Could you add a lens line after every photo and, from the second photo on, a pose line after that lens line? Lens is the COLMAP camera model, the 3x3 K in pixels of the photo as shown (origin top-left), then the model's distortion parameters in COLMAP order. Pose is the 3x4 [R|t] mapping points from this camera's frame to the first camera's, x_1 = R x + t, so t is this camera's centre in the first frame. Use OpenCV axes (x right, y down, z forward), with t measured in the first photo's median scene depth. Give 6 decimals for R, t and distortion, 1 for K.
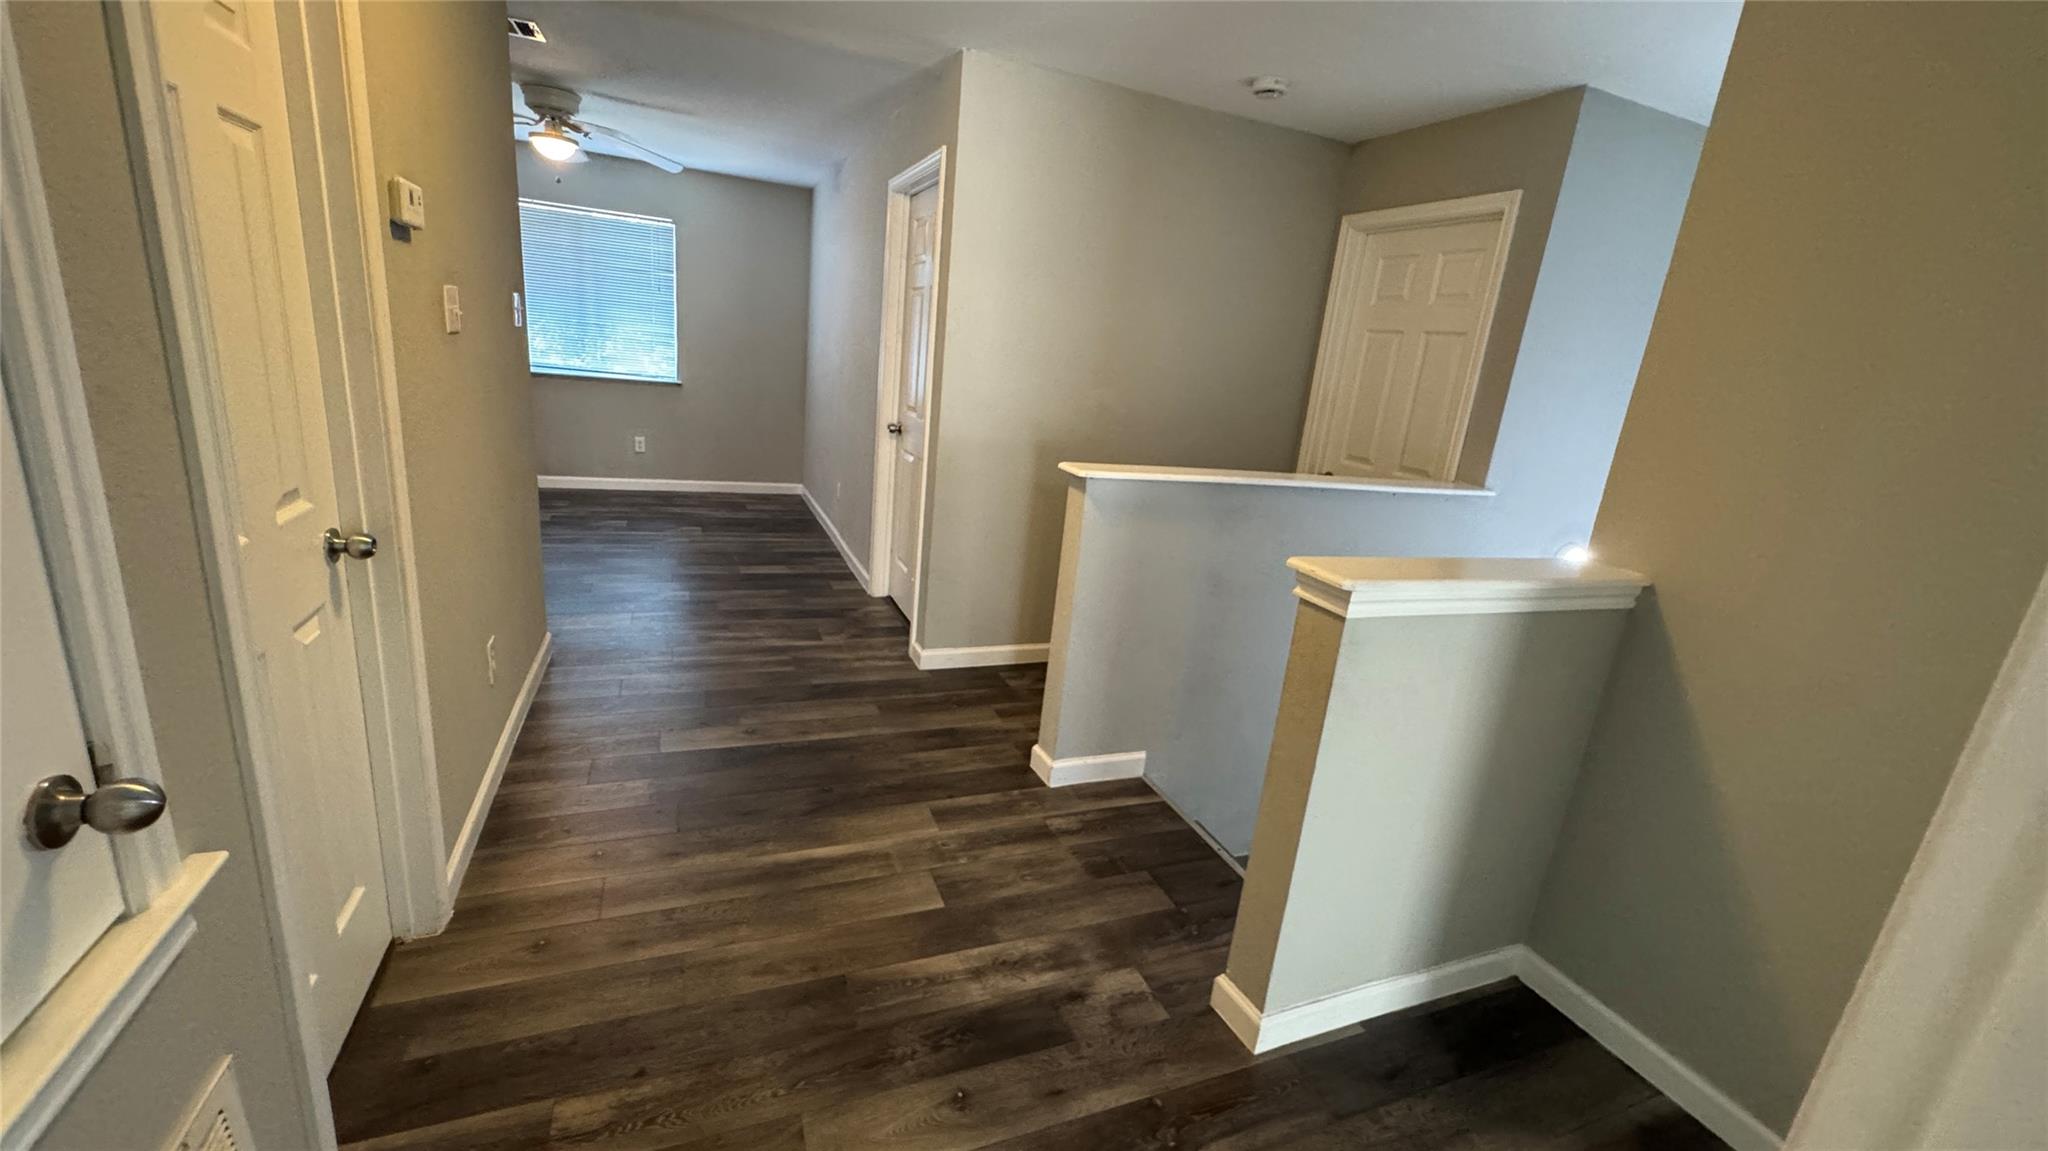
lens RADIAL K [[820.7, 0, 1021.3], [0, 820.7, 573.3], [0, 0, 1]] dist [-0.015800, -0.000087]
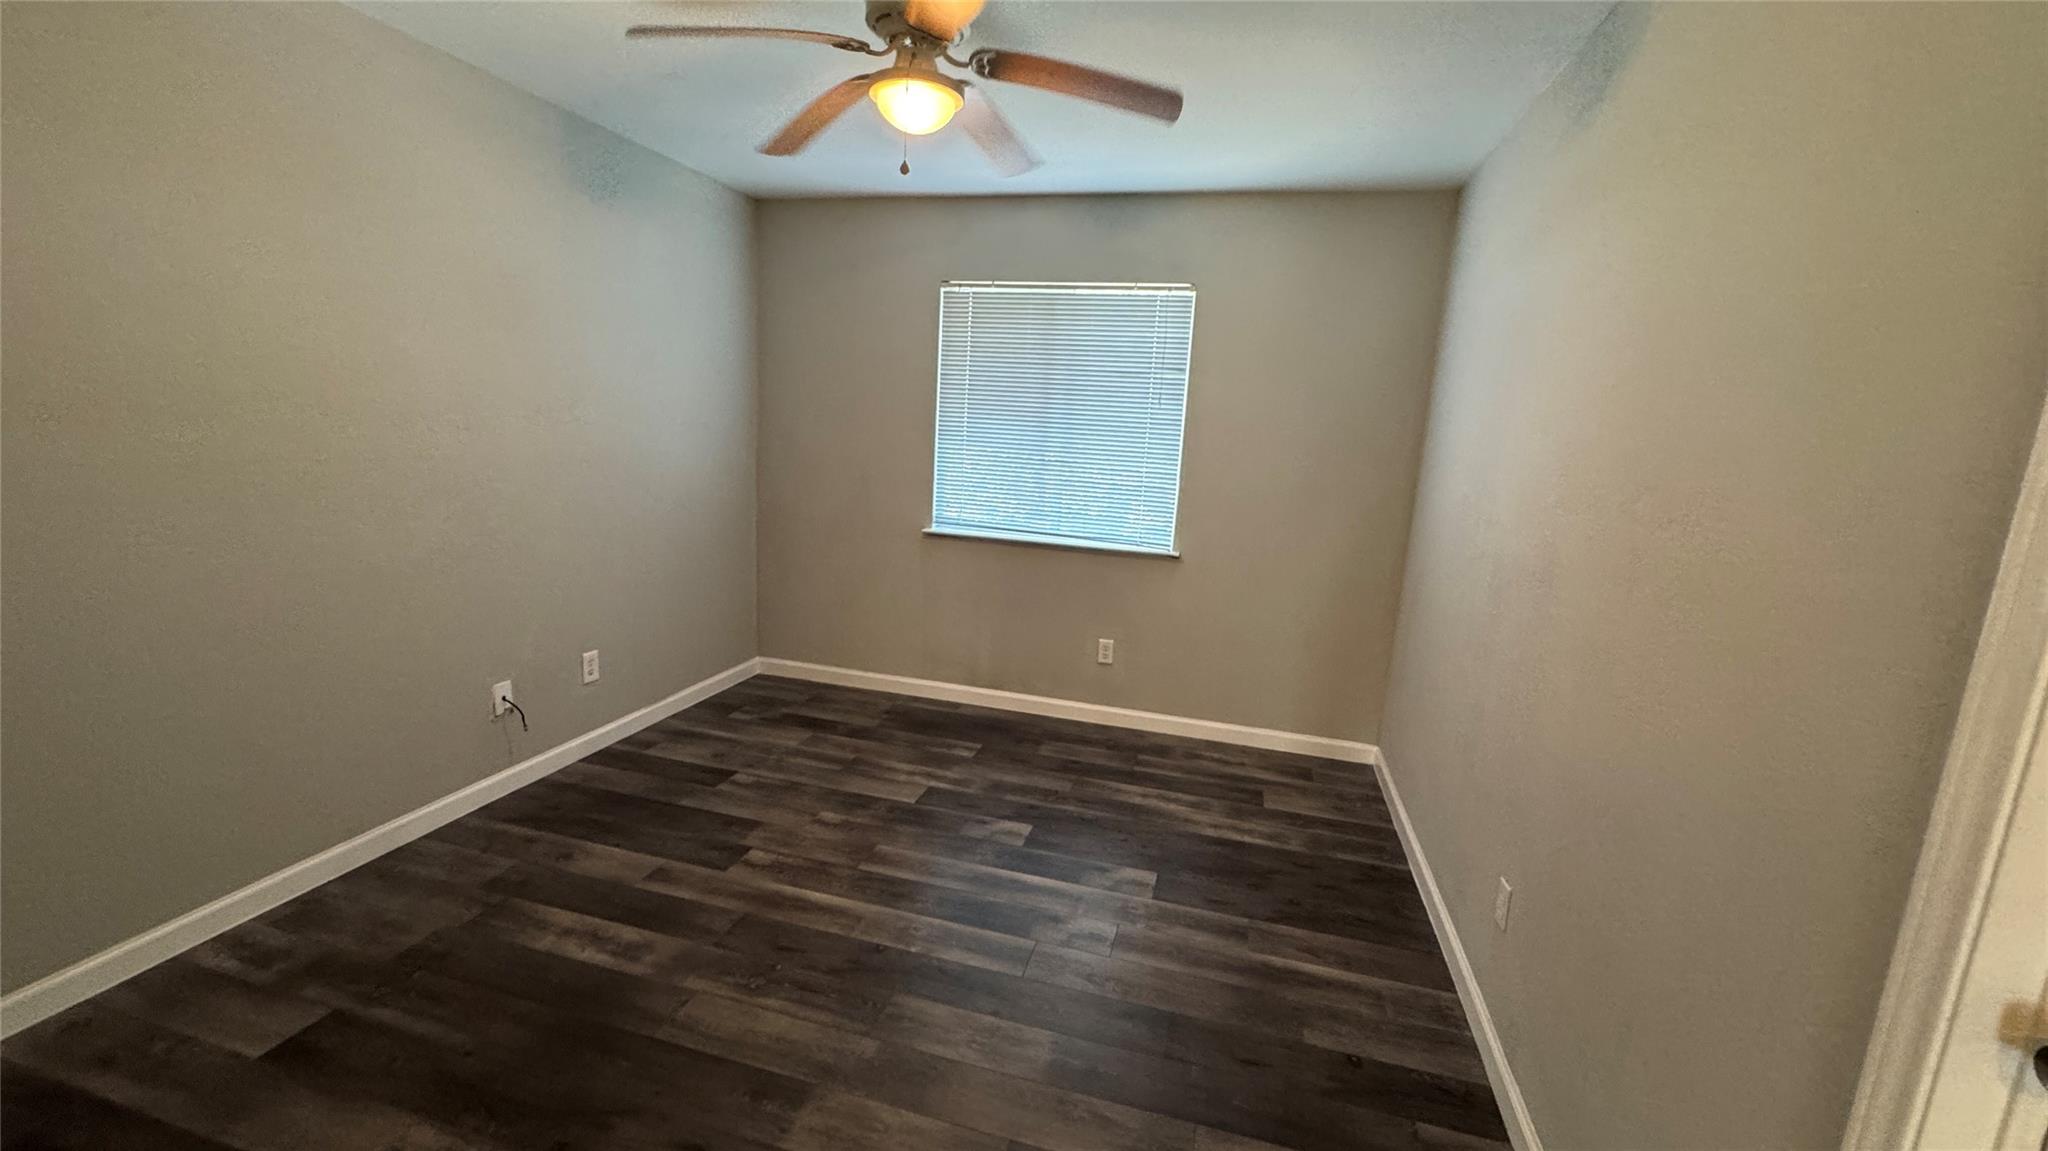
lens RADIAL K [[820.7, 0, 1016.3], [0, 820.7, 579.1], [0, 0, 1]] dist [-0.015800, -0.000087]
pose [[0.794099, 0.057761, -0.605038, -0.160200], [-0.138424, 0.986500, -0.087500, -0.155963], [0.591816, 0.153235, 0.791374, 0.492491]]
